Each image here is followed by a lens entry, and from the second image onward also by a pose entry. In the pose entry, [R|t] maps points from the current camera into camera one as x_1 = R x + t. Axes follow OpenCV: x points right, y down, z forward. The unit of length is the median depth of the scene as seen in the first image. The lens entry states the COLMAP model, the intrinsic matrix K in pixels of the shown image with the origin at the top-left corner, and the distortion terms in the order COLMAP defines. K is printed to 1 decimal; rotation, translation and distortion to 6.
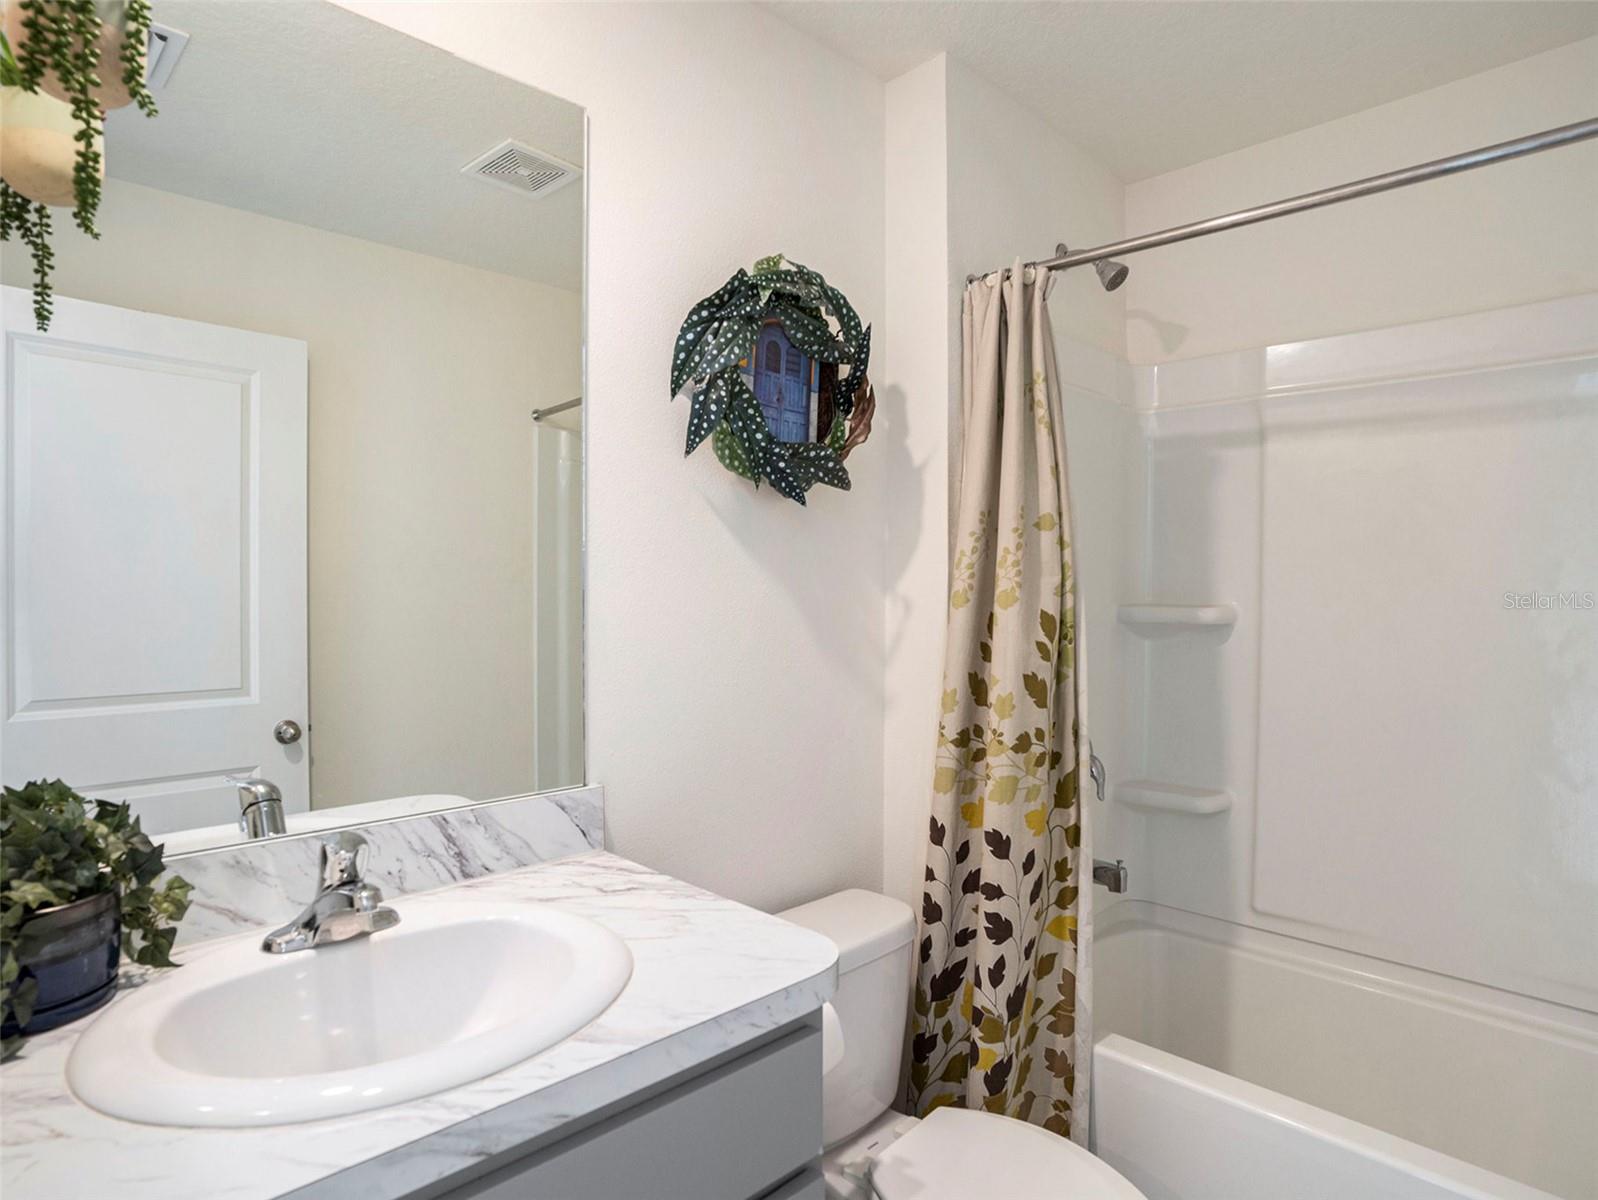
lens RADIAL K [[902.3, 0, 759.5], [0, 902.3, 600.3], [0, 0, 1]] dist [-0.074941, 0.036111]
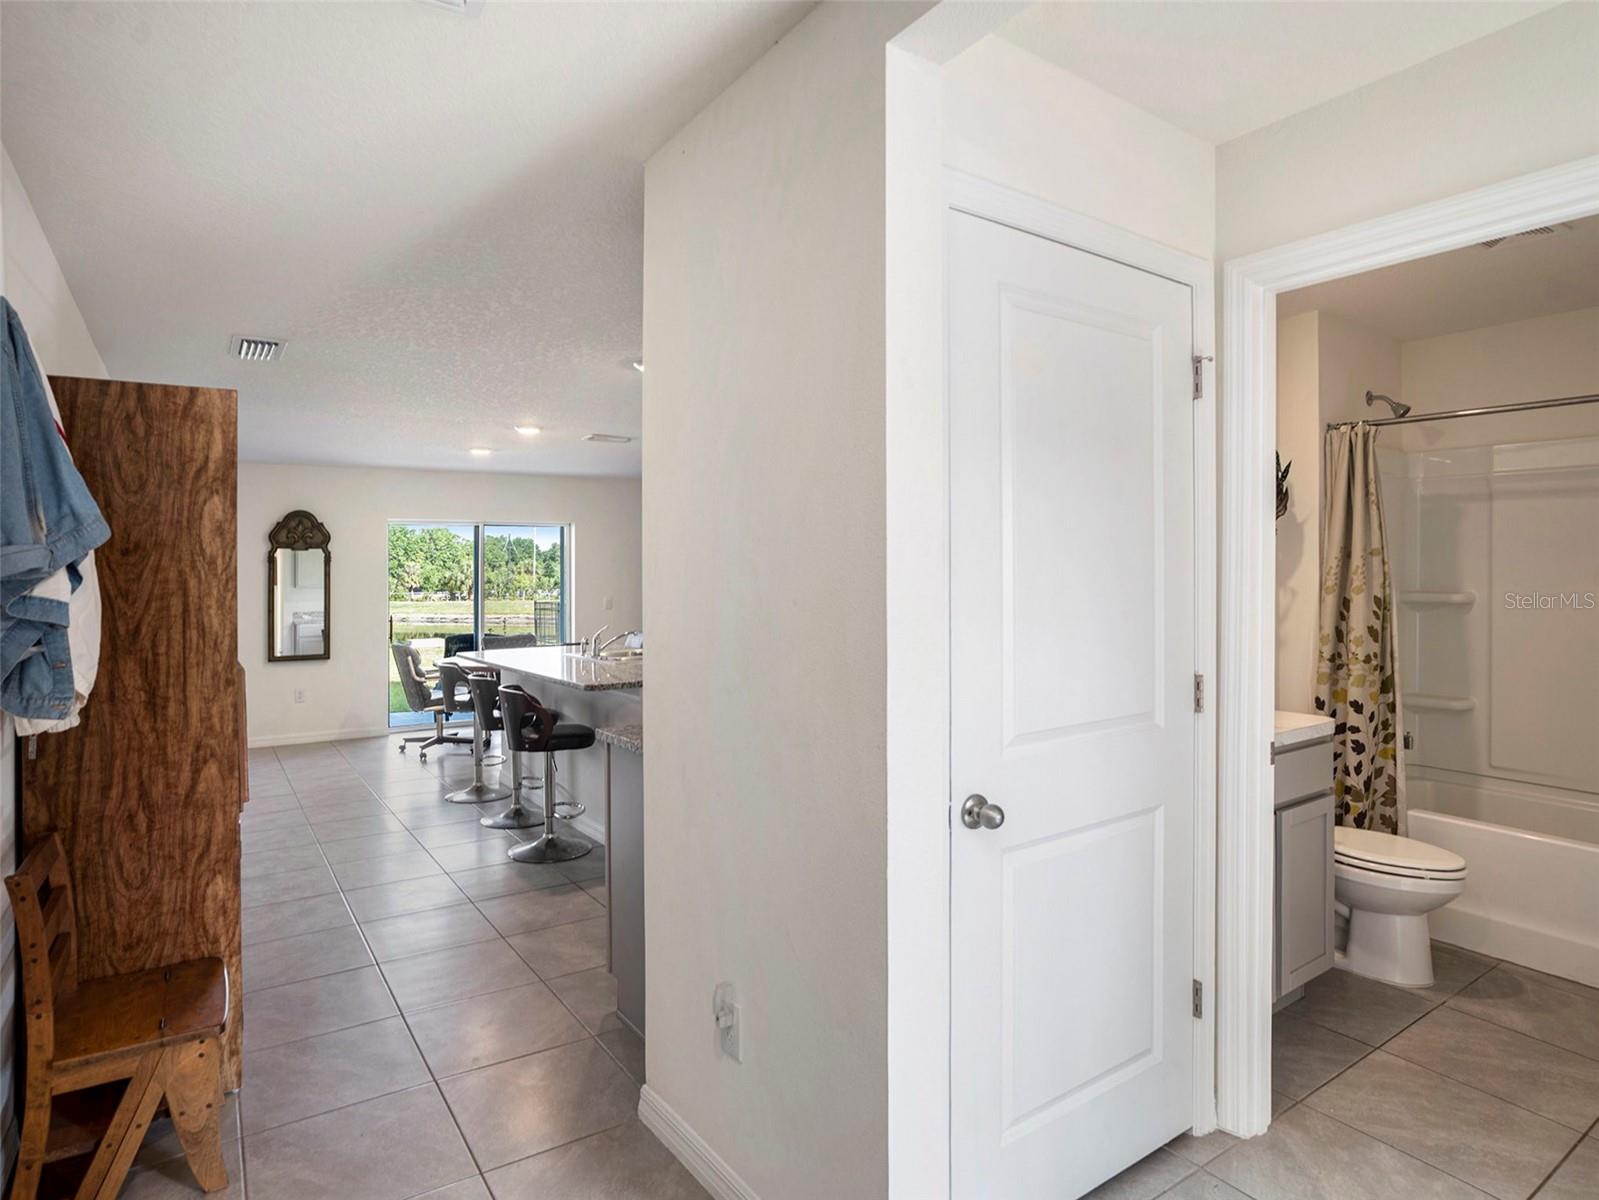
lens RADIAL K [[865.4, 0, 800.0], [0, 865.4, 575.4], [0, 0, 1]] dist [-0.021662, 0.000213]
pose [[0.988444, -0.007427, -0.151408, -0.683702], [0.005119, 0.999865, -0.015626, -0.010450], [0.151503, 0.014671, 0.988348, -1.134083]]
